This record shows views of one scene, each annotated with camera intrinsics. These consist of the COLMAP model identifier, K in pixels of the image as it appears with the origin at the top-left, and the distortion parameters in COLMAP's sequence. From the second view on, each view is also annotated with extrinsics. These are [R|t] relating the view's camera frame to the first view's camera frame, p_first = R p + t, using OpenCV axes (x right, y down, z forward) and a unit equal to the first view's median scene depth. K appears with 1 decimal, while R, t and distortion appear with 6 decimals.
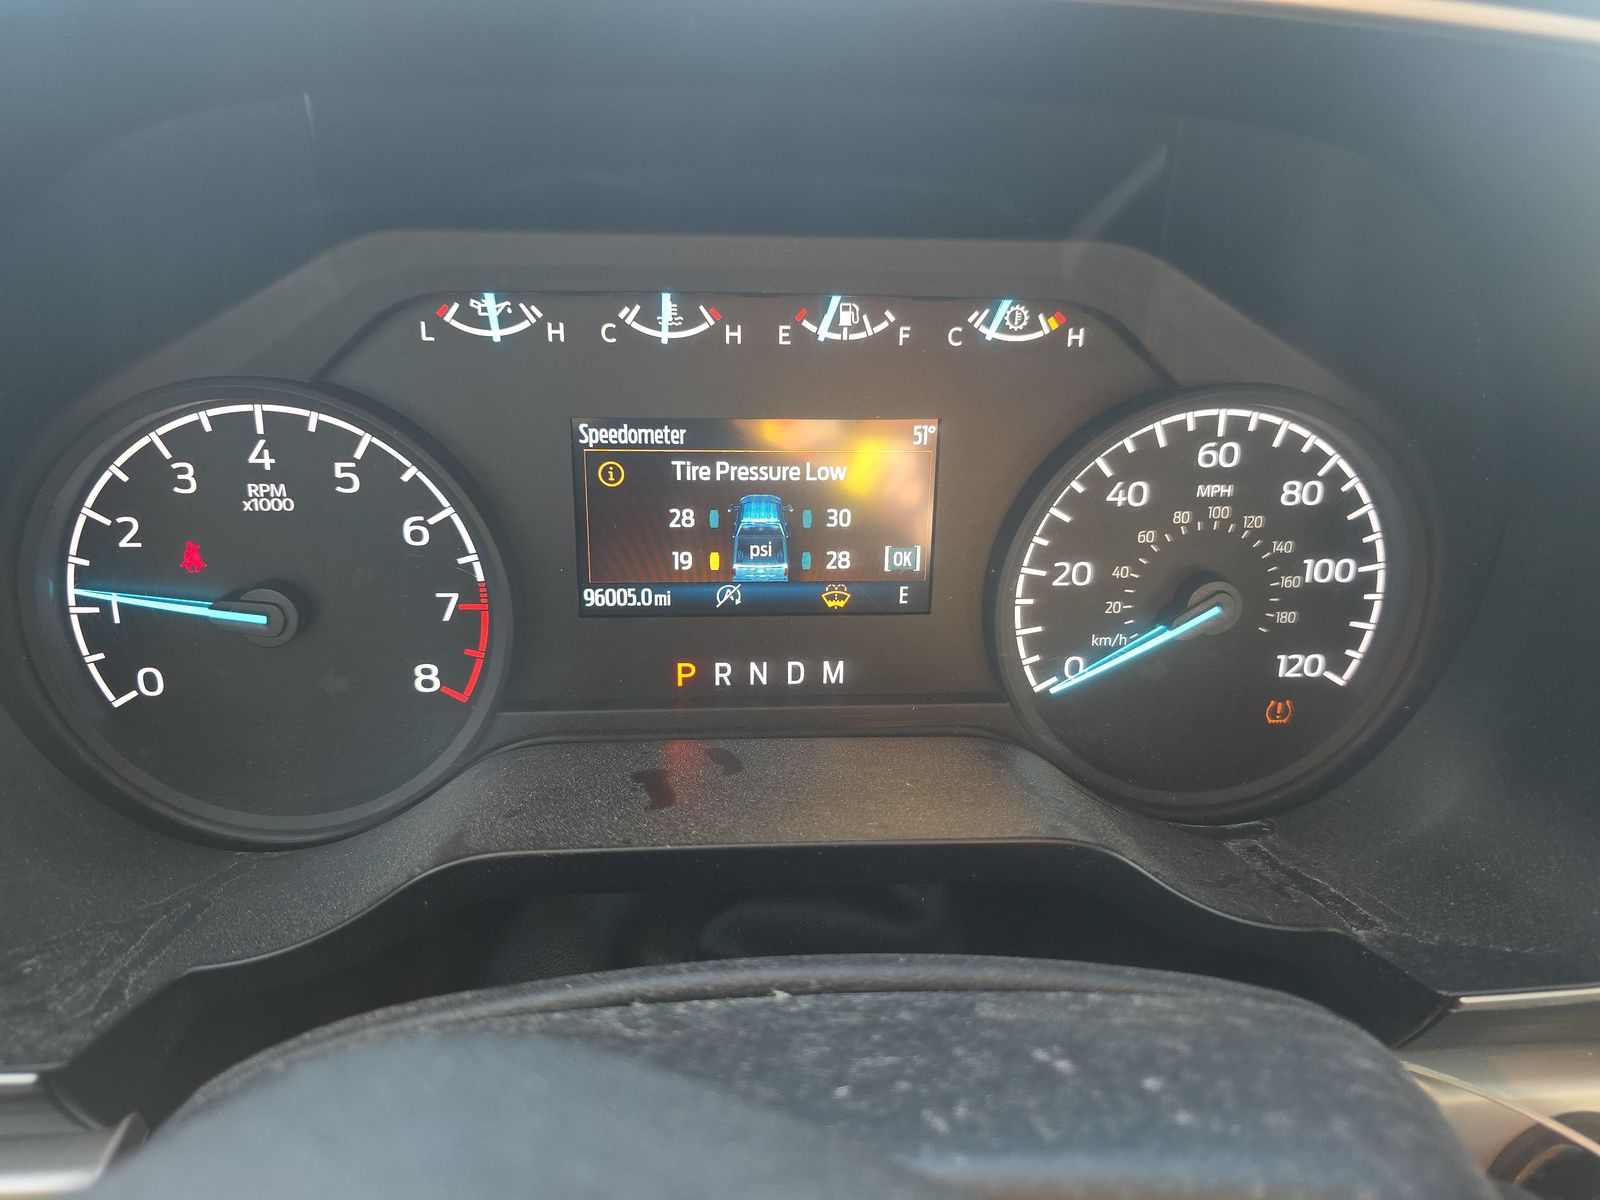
lens RADIAL K [[1078.6, 0, 810.5], [0, 1078.6, 598.8], [0, 0, 1]] dist [0.043153, -0.049196]
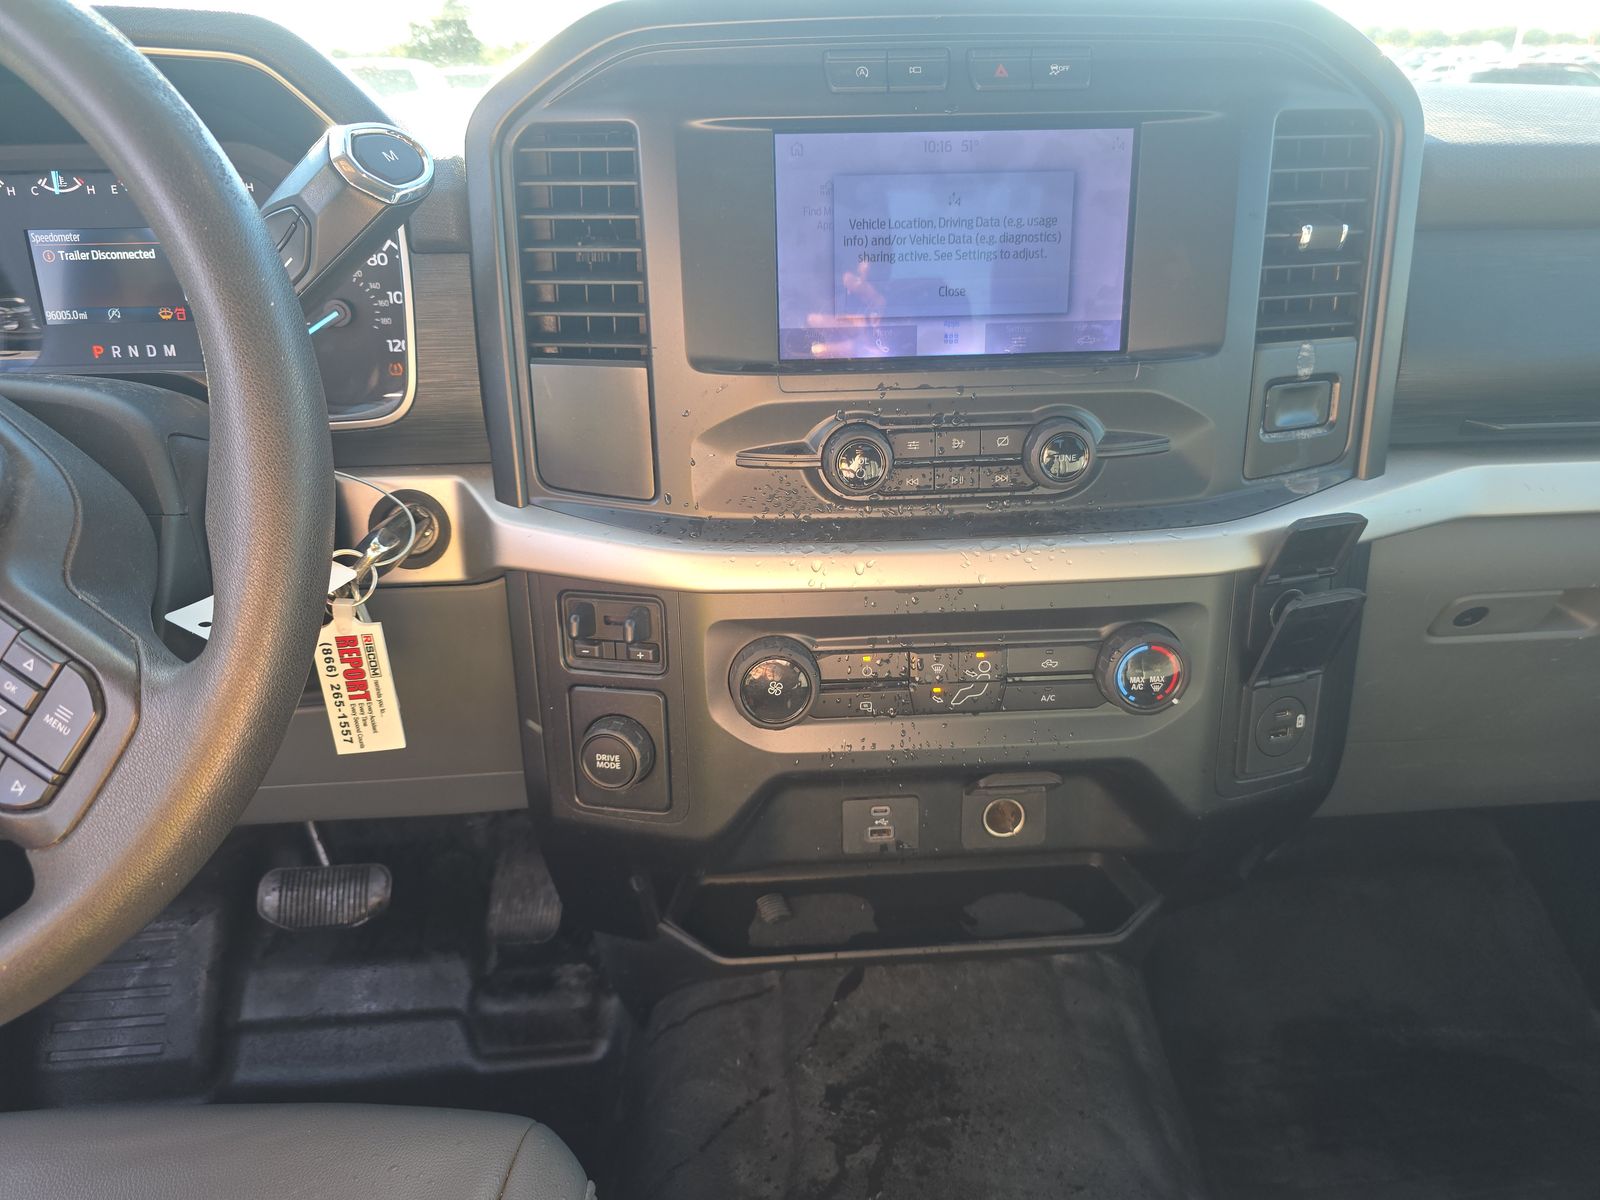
lens RADIAL K [[1078.6, 0, 793.1], [0, 1078.6, 596.5], [0, 0, 1]] dist [0.043153, -0.049196]
pose [[0.999423, -0.026459, -0.021280, 1.324356], [0.027240, 0.998933, 0.037287, 0.521738], [0.020271, -0.037845, 0.999078, -1.185936]]
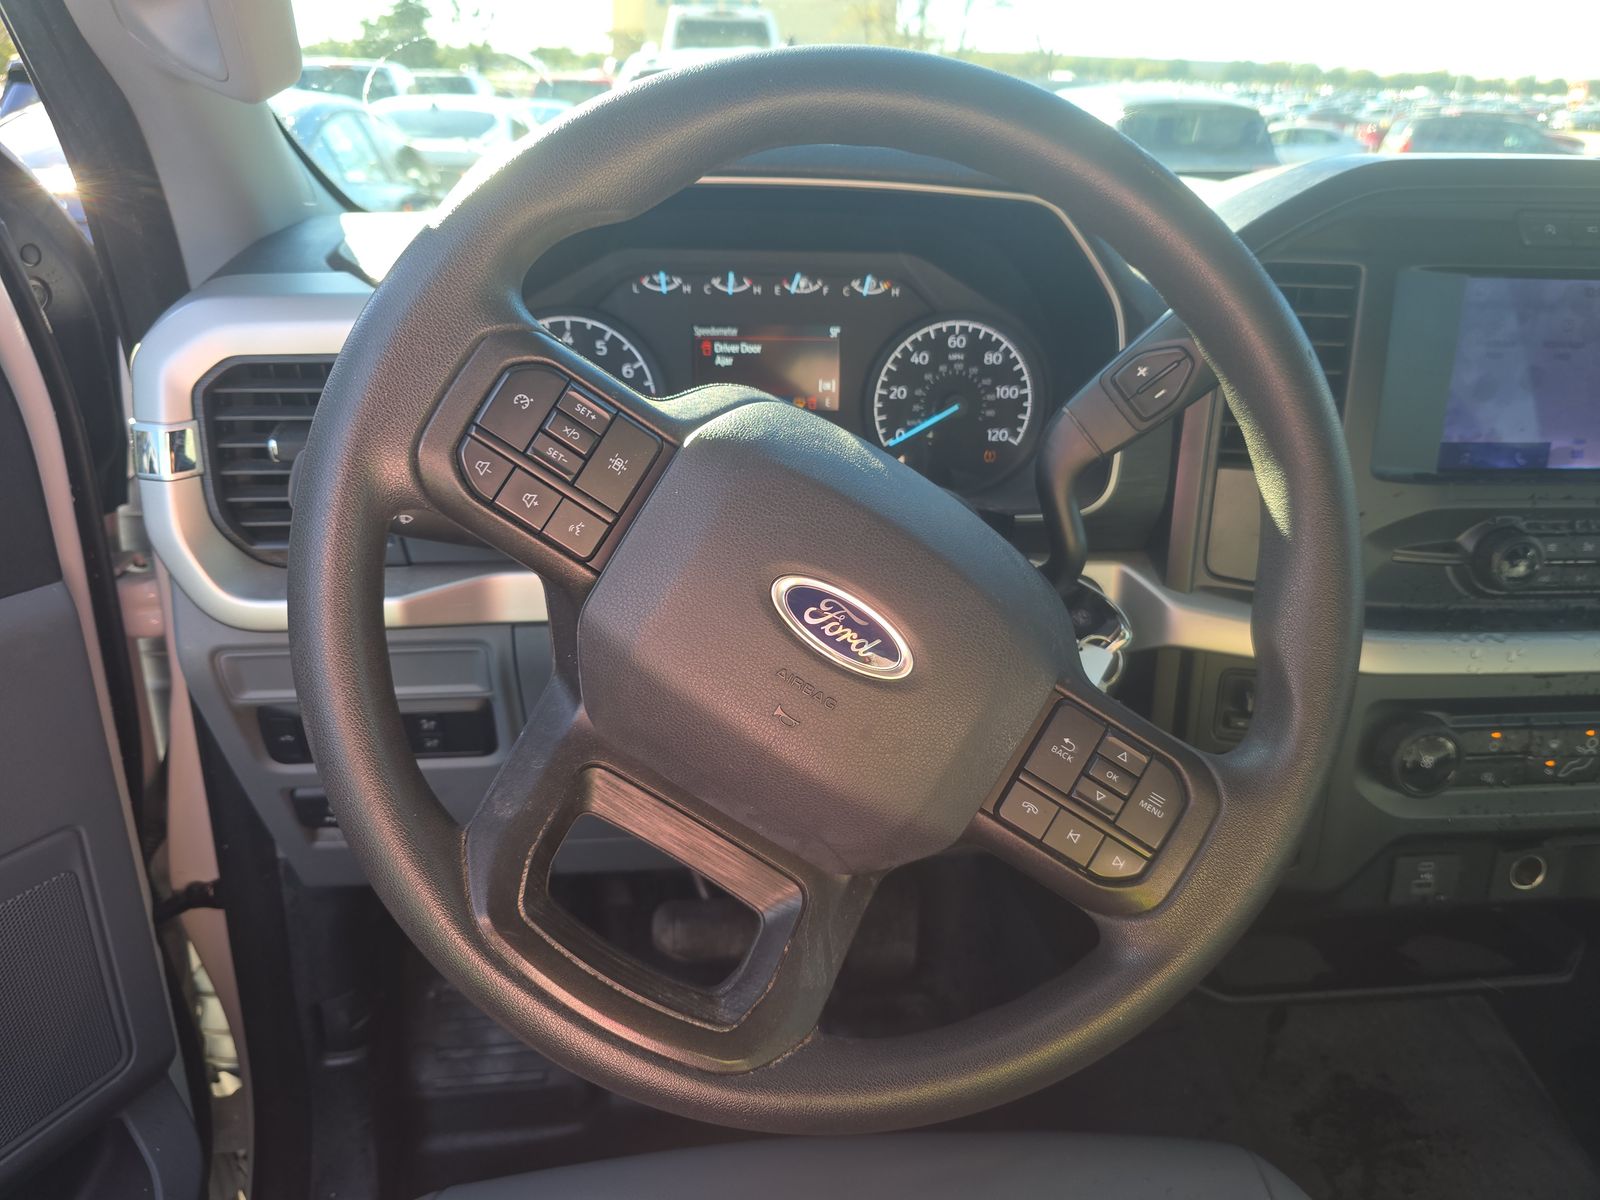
lens RADIAL K [[1078.6, 0, 801.3], [0, 1078.6, 594.8], [0, 0, 1]] dist [0.043153, -0.049196]
pose [[0.999507, -0.005970, 0.030831, -0.046411], [0.005250, 0.999713, 0.023375, 0.368926], [-0.030962, -0.023201, 0.999251, -1.392868]]
